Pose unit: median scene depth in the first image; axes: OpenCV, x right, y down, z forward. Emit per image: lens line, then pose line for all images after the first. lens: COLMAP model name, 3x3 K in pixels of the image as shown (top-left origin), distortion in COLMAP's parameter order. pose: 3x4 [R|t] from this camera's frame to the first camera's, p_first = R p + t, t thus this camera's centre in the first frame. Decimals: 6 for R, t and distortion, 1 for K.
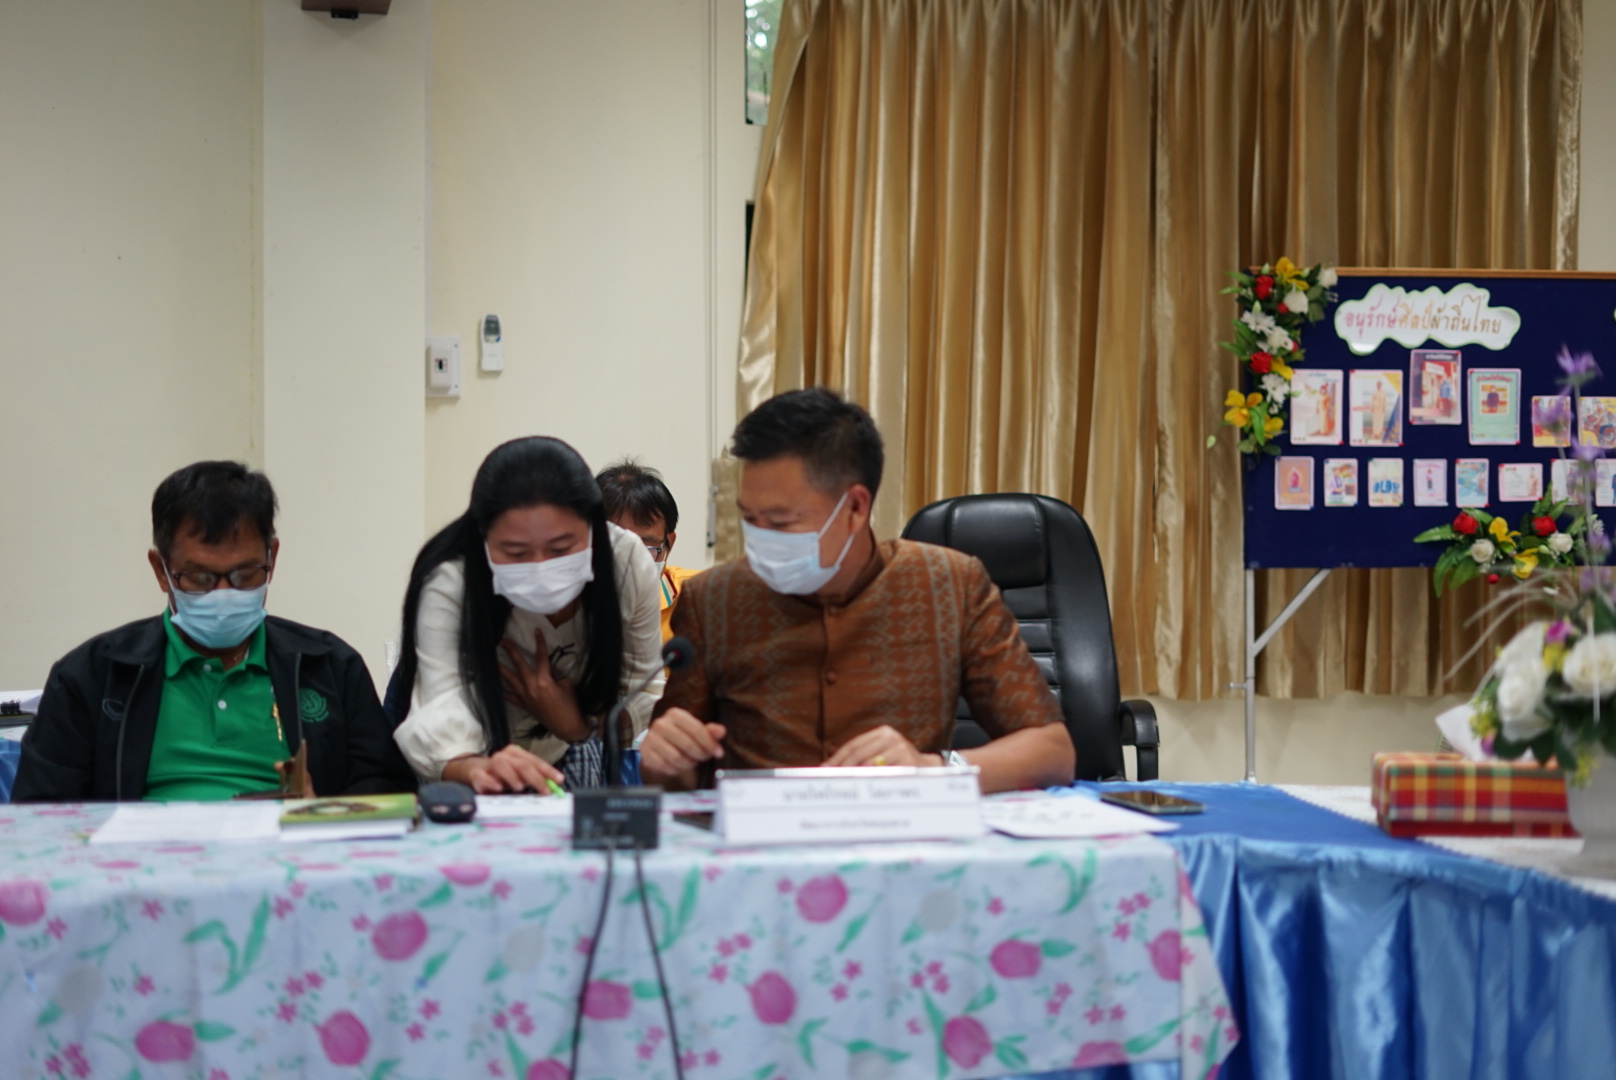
lens RADIAL K [[2342.3, 0, 805.5], [0, 2342.3, 542.2], [0, 0, 1]] dist [-0.024789, 0.029201]
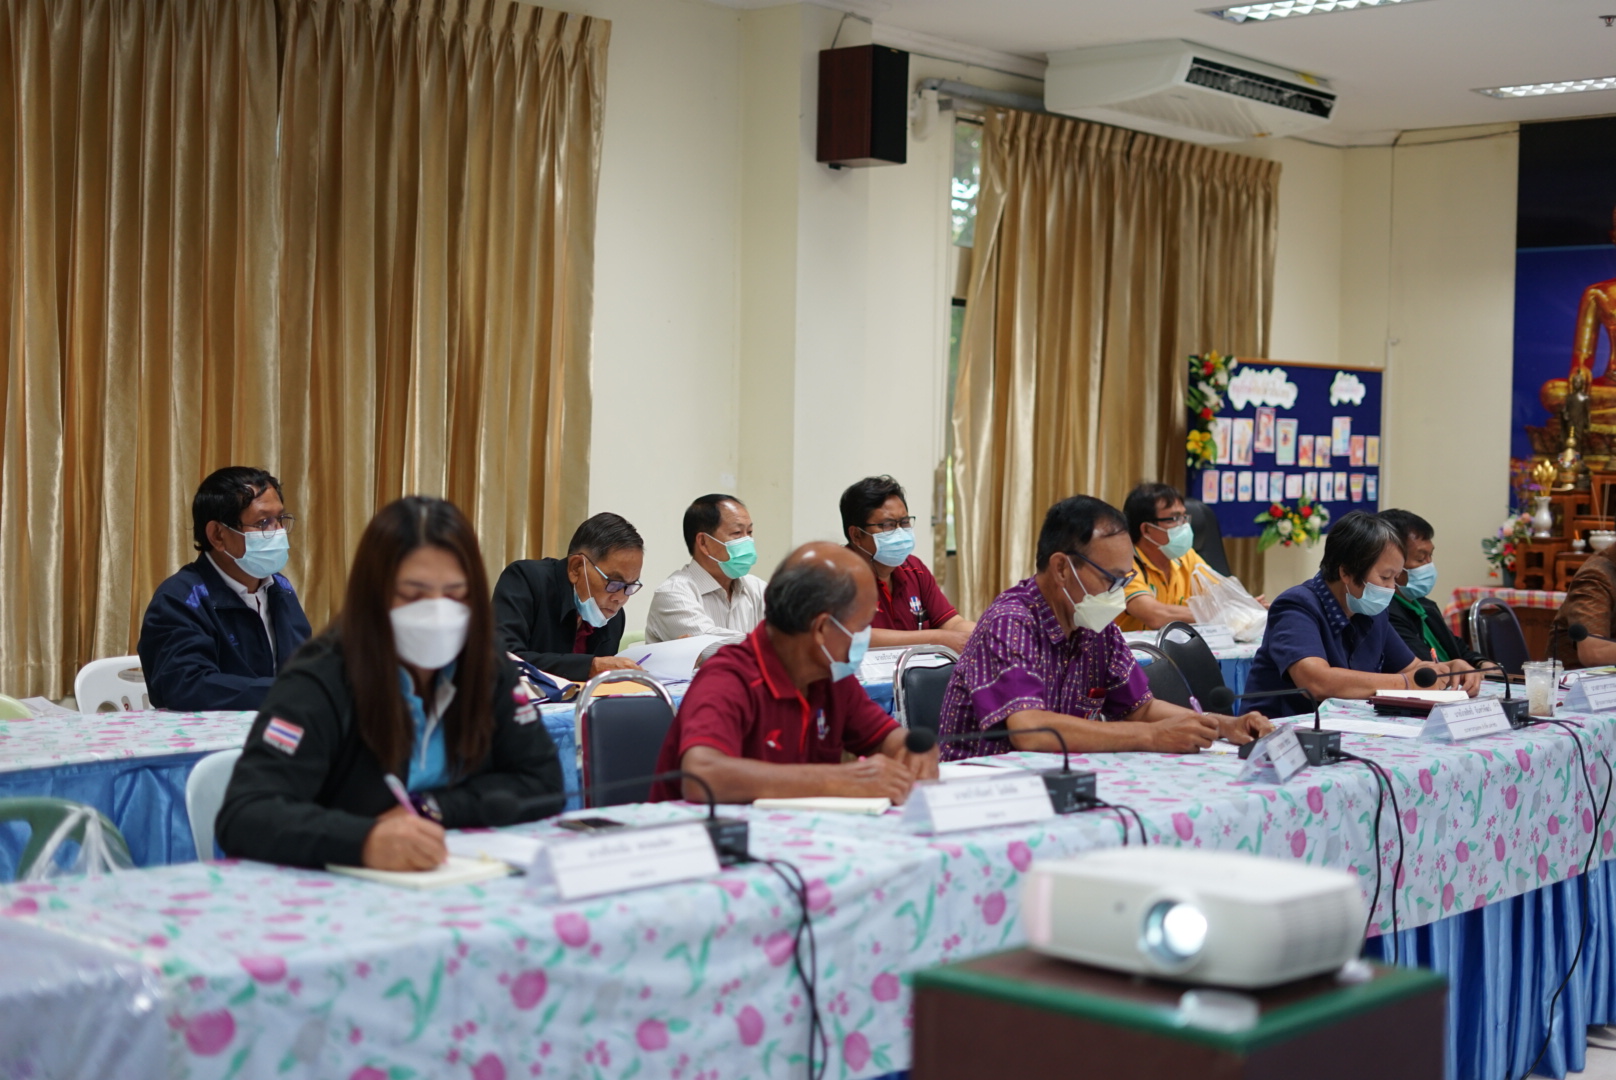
lens RADIAL K [[2342.3, 0, 805.5], [0, 2342.3, 542.2], [0, 0, 1]] dist [-0.024789, 0.029201]
pose [[0.807610, -0.006496, 0.589681, -0.992070], [-0.014435, 0.999422, 0.030779, -0.032720], [-0.589540, -0.033369, 0.807049, -0.165248]]
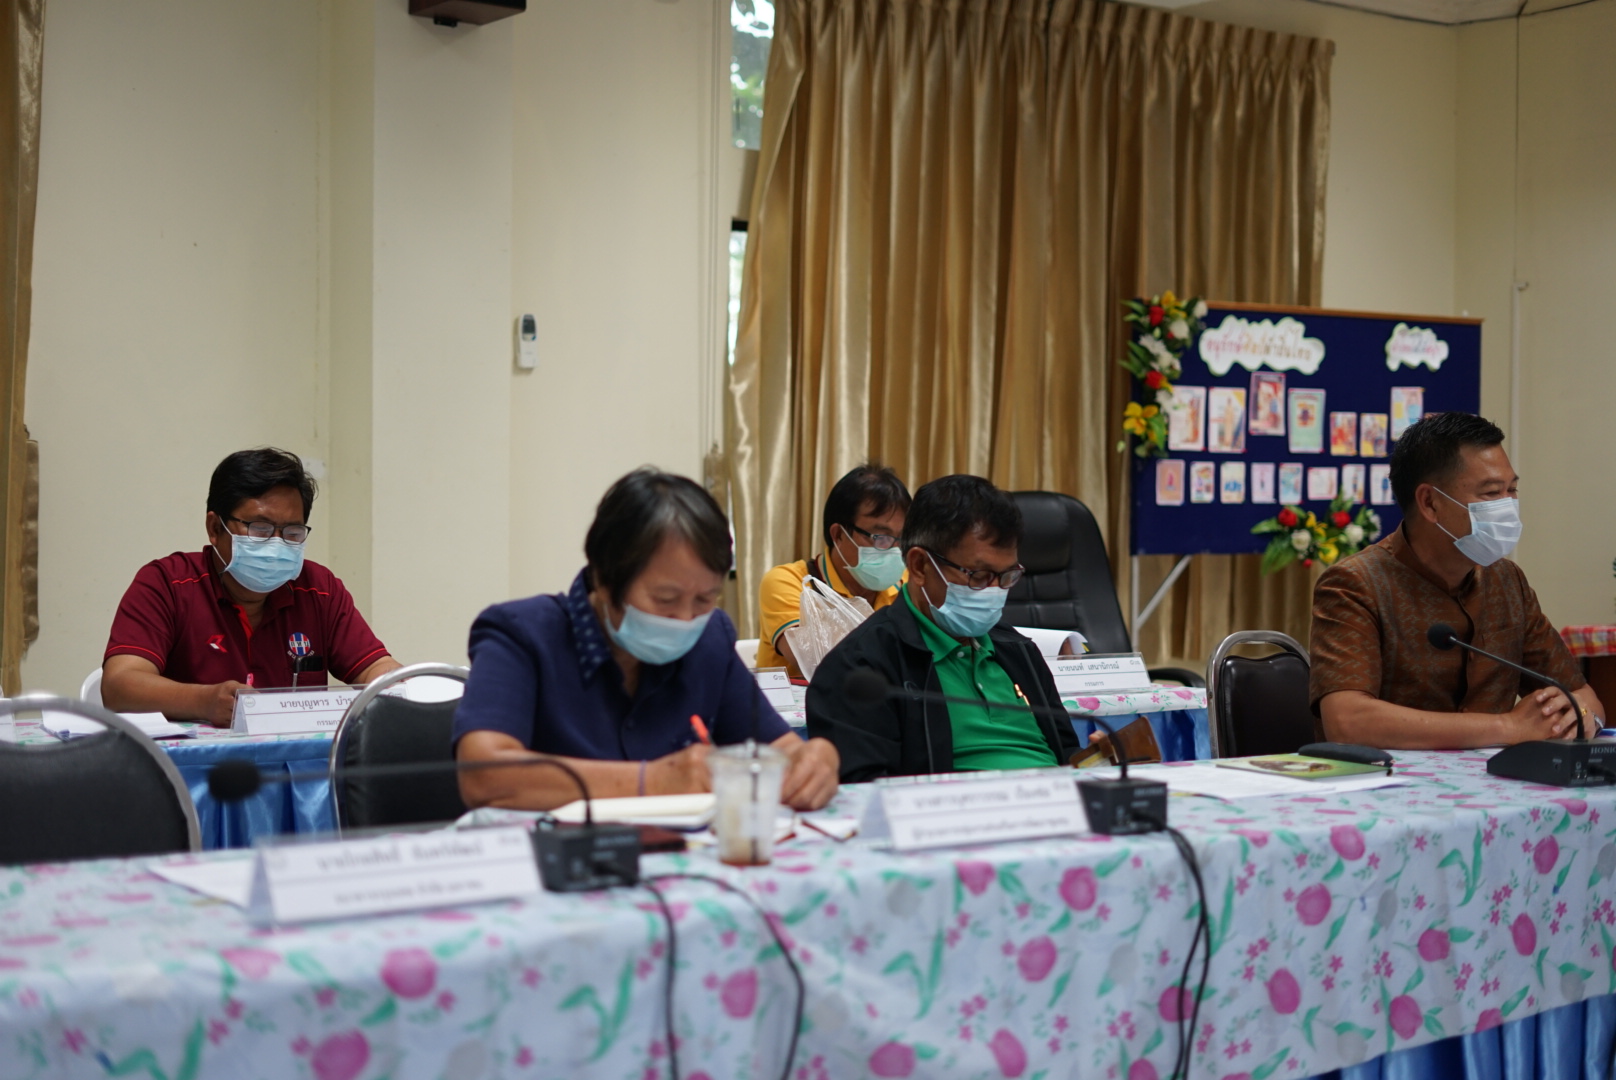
lens RADIAL K [[2342.3, 0, 805.5], [0, 2342.3, 542.2], [0, 0, 1]] dist [-0.024789, 0.029201]
pose [[0.923384, 0.001223, 0.383876, -0.411552], [-0.006076, 0.999916, 0.011430, -0.007508], [-0.383829, -0.012887, 0.923314, -0.018541]]
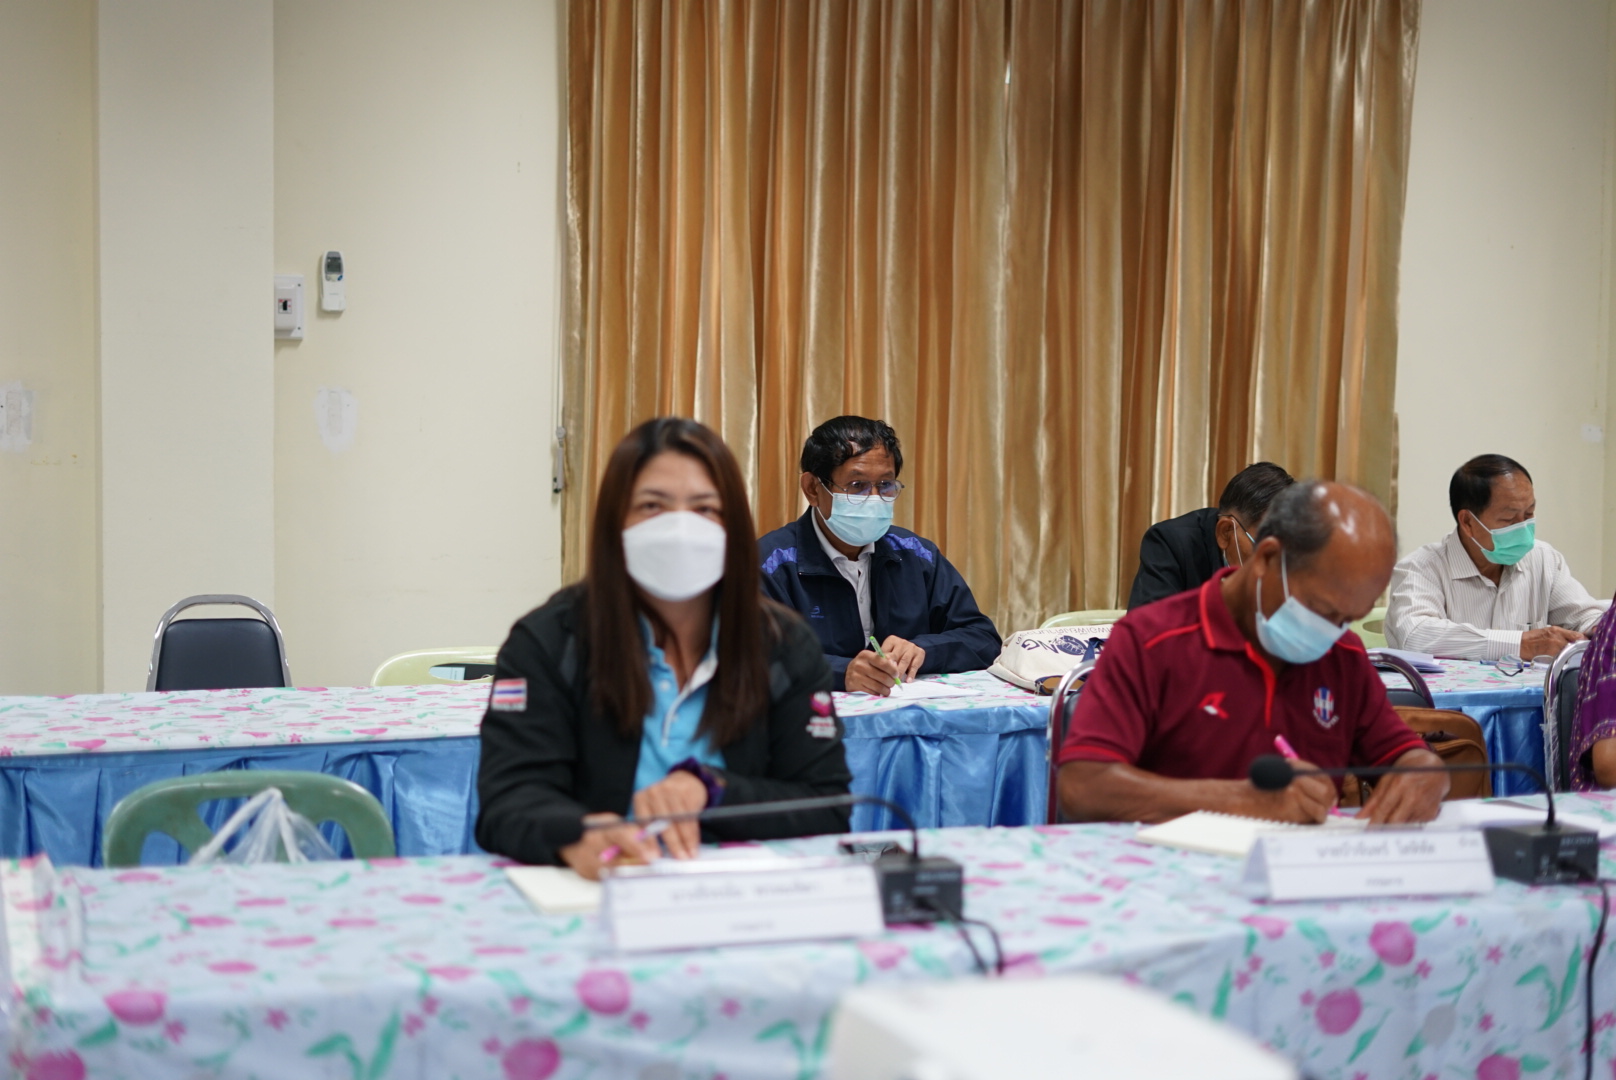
lens RADIAL K [[2309.6, 0, 889.2], [0, 2309.6, 543.5], [0, 0, 1]] dist [-0.026626, -0.010804]
pose [[0.990397, 0.002658, 0.138226, -0.726433], [-0.010410, 0.998411, 0.055389, -0.031002], [-0.137859, -0.056296, 0.988851, -0.117583]]
